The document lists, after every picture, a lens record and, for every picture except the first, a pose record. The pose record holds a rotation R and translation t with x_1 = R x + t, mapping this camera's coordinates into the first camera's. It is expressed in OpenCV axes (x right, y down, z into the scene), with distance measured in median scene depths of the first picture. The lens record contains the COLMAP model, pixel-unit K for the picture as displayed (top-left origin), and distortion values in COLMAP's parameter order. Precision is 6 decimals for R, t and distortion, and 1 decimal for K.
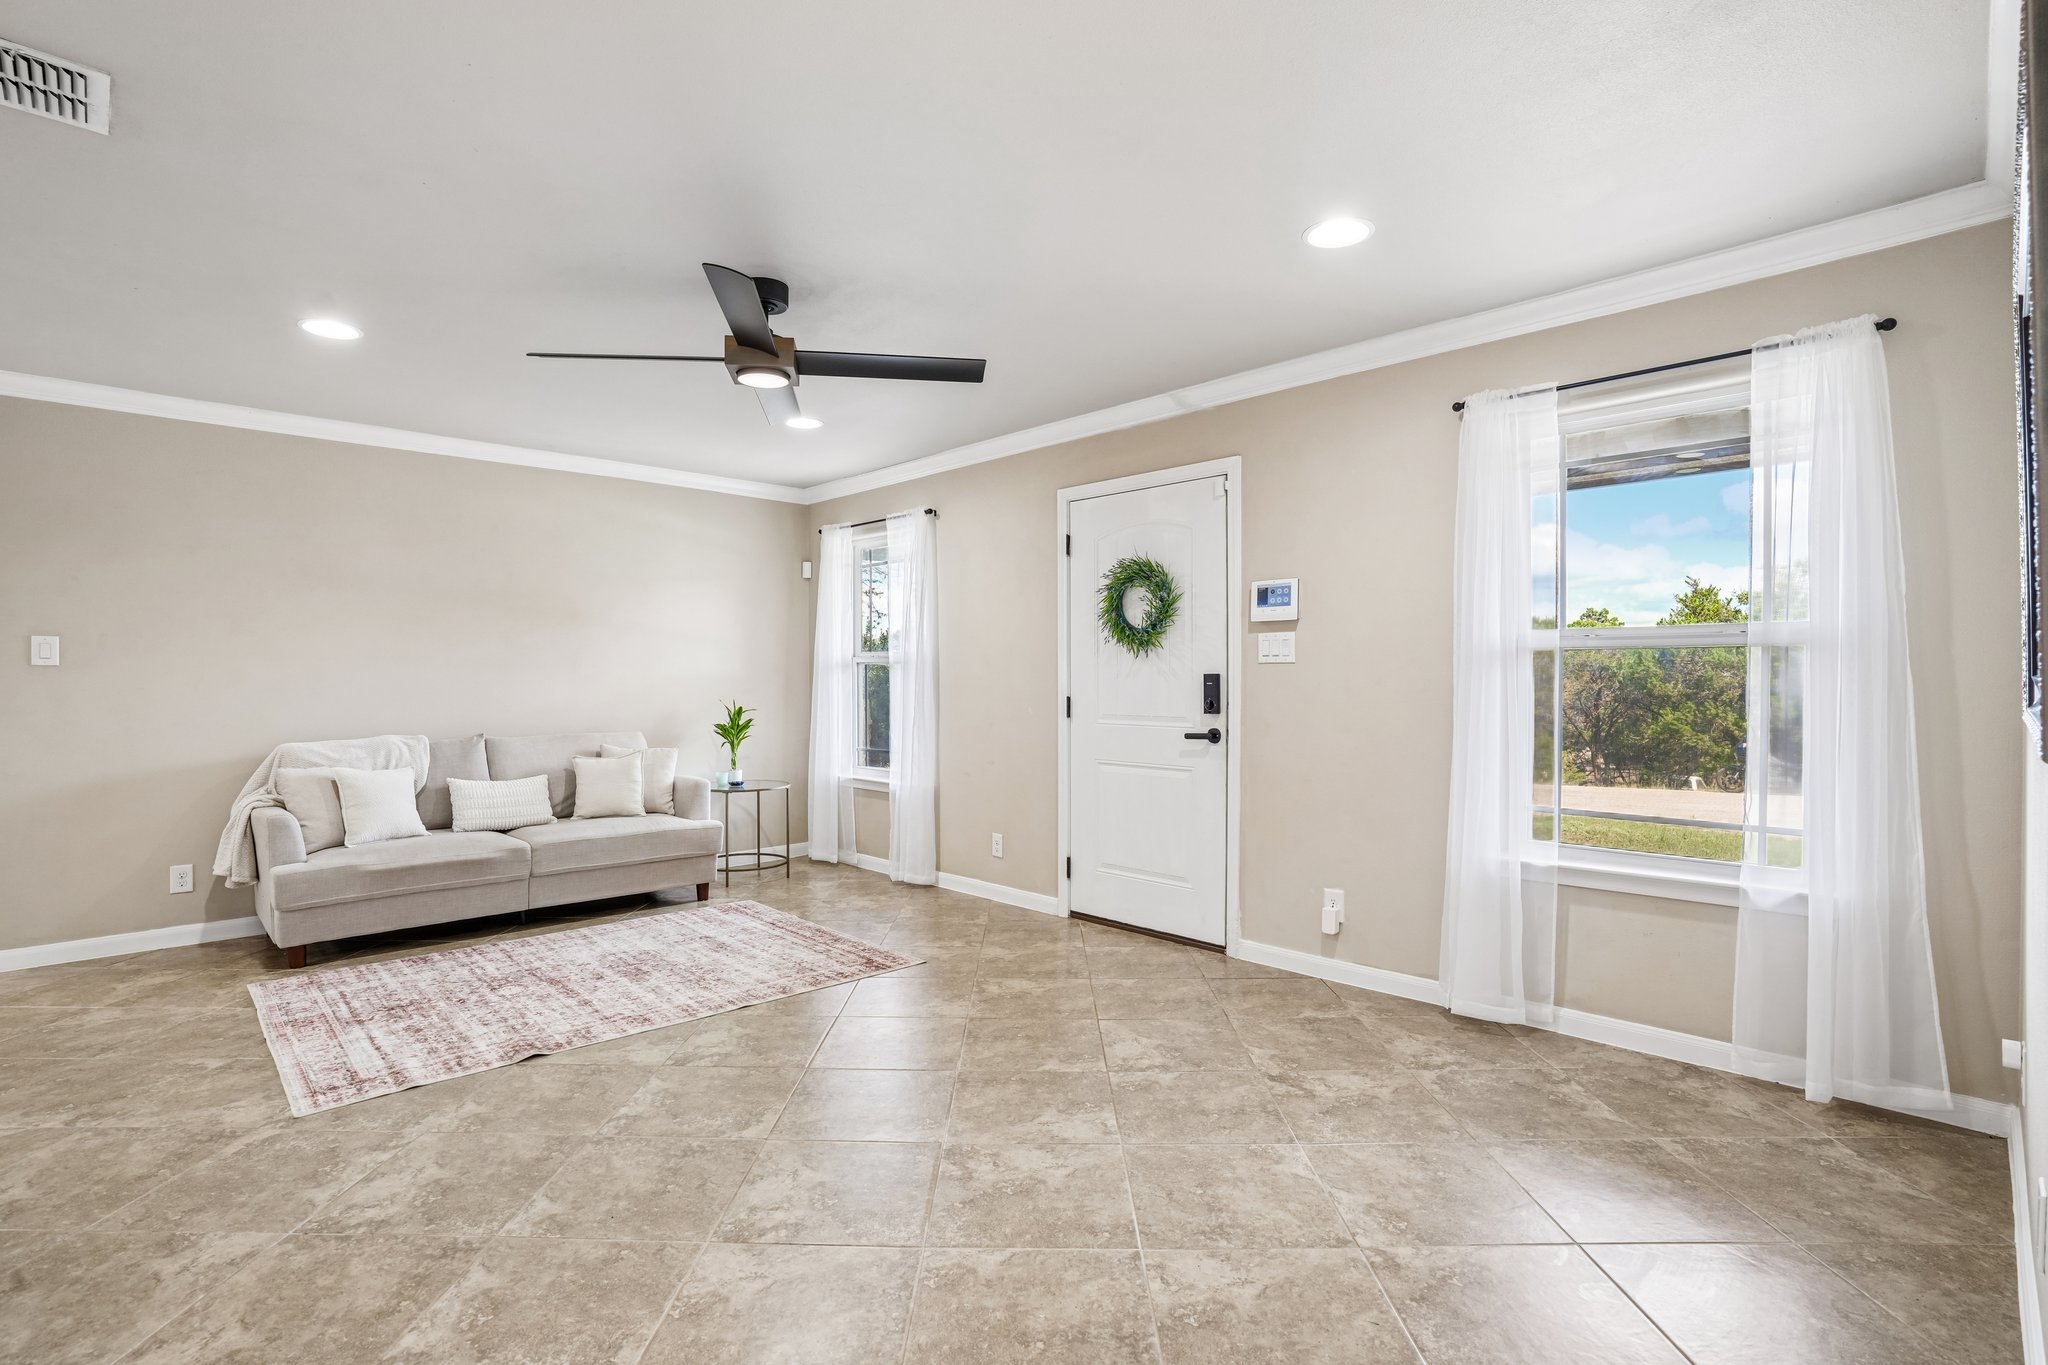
lens RADIAL K [[957.1, 0, 1018.2], [0, 957.1, 683.4], [0, 0, 1]] dist [-0.055990, 0.021535]
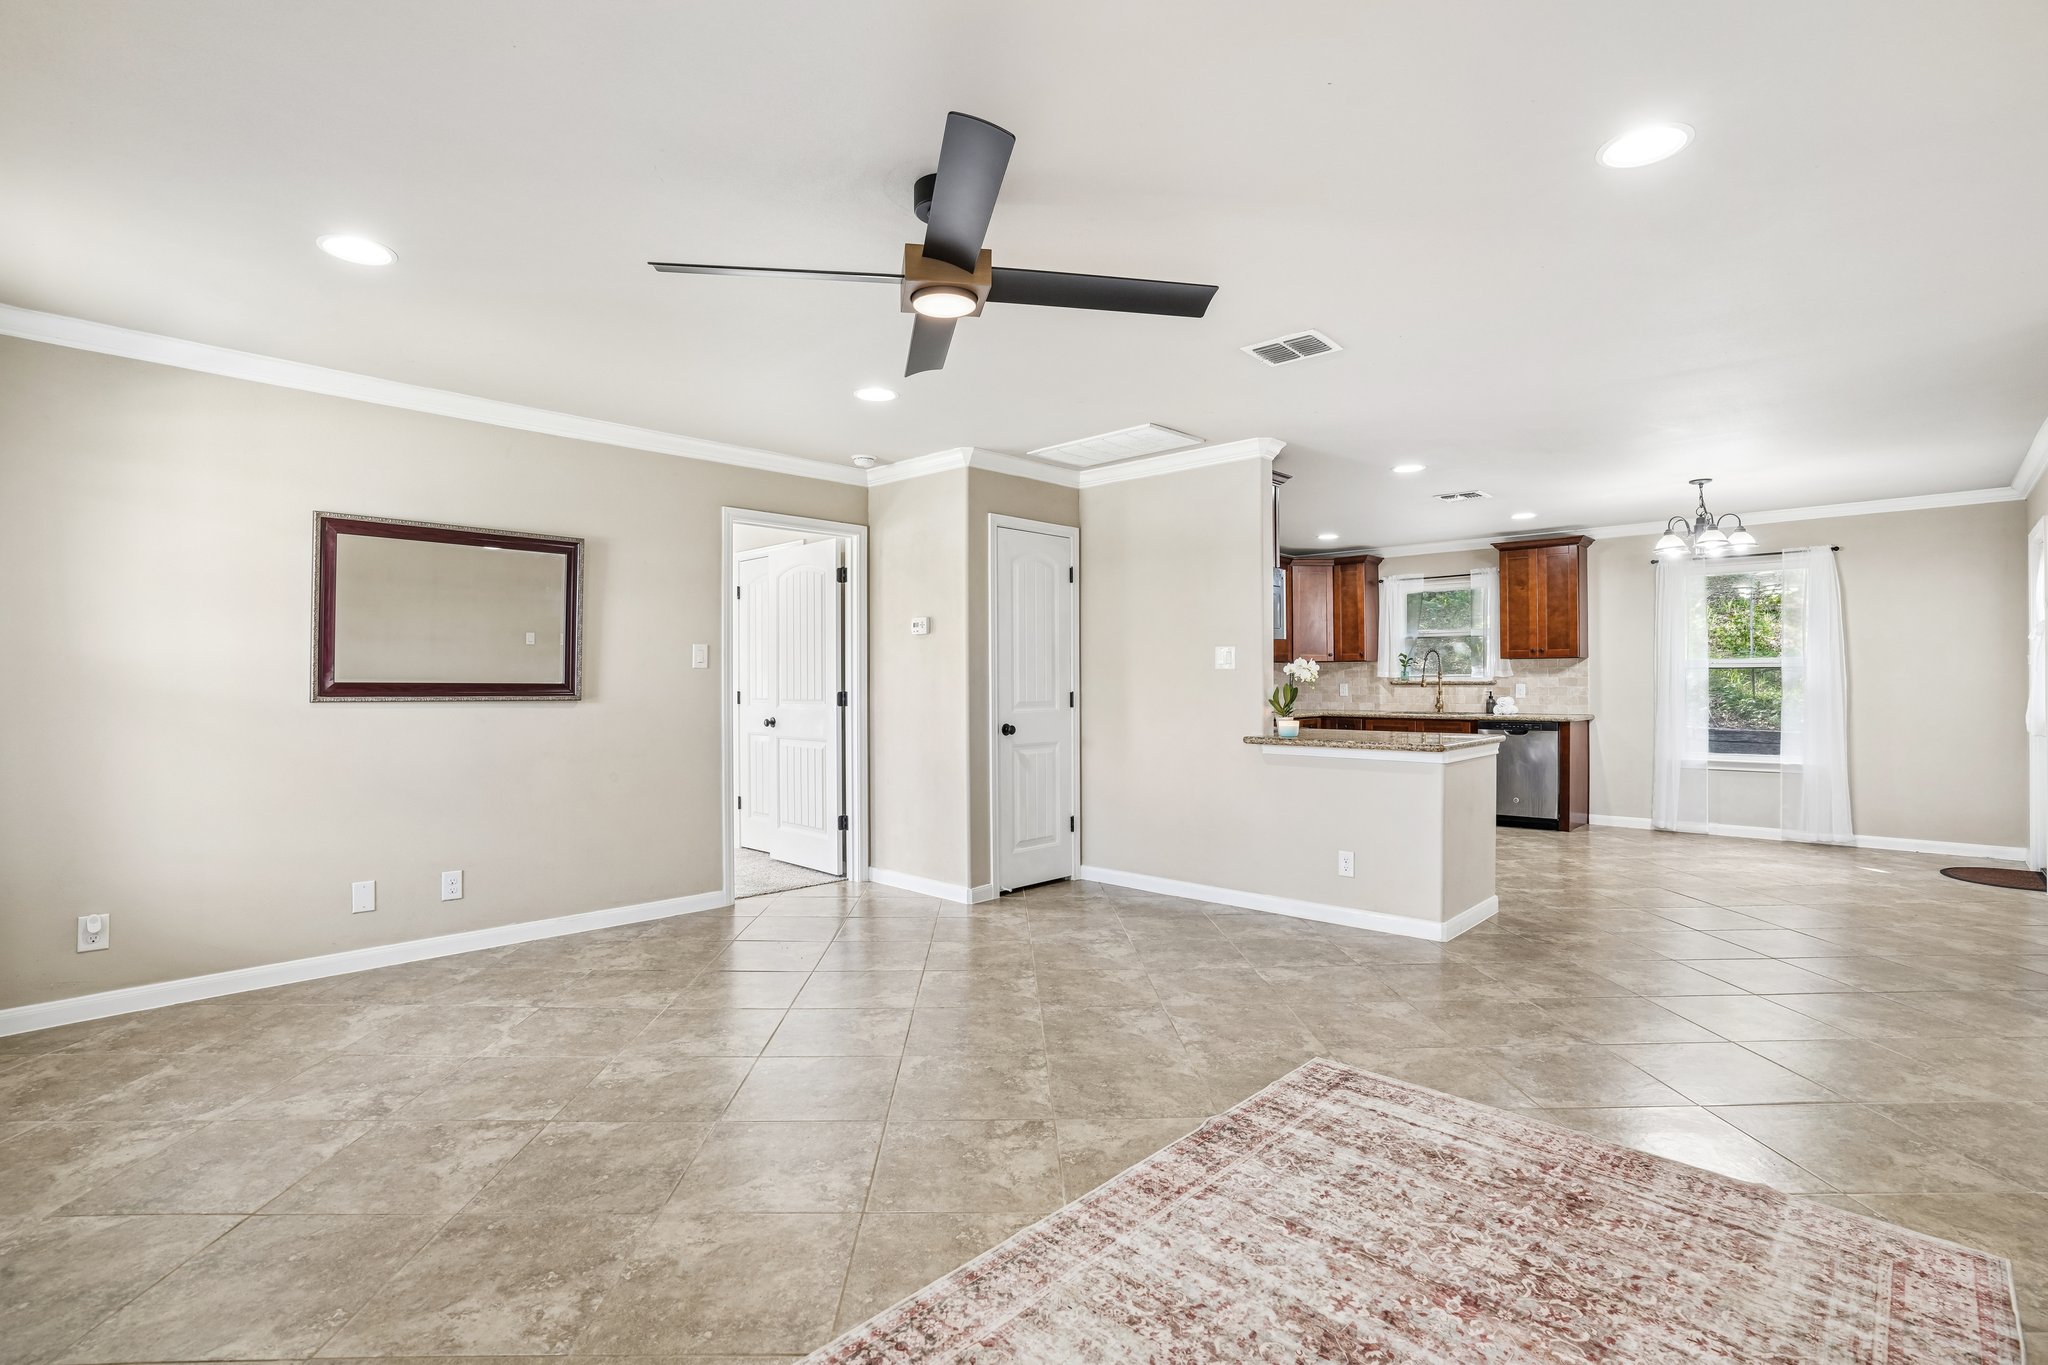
lens RADIAL K [[957.1, 0, 1018.2], [0, 957.1, 683.4], [0, 0, 1]] dist [-0.055990, 0.021535]
pose [[-0.999317, 0.002504, -0.036864, -0.299671], [0.002257, 0.999975, 0.006742, -0.009168], [0.036880, 0.006654, -0.999298, 1.797901]]
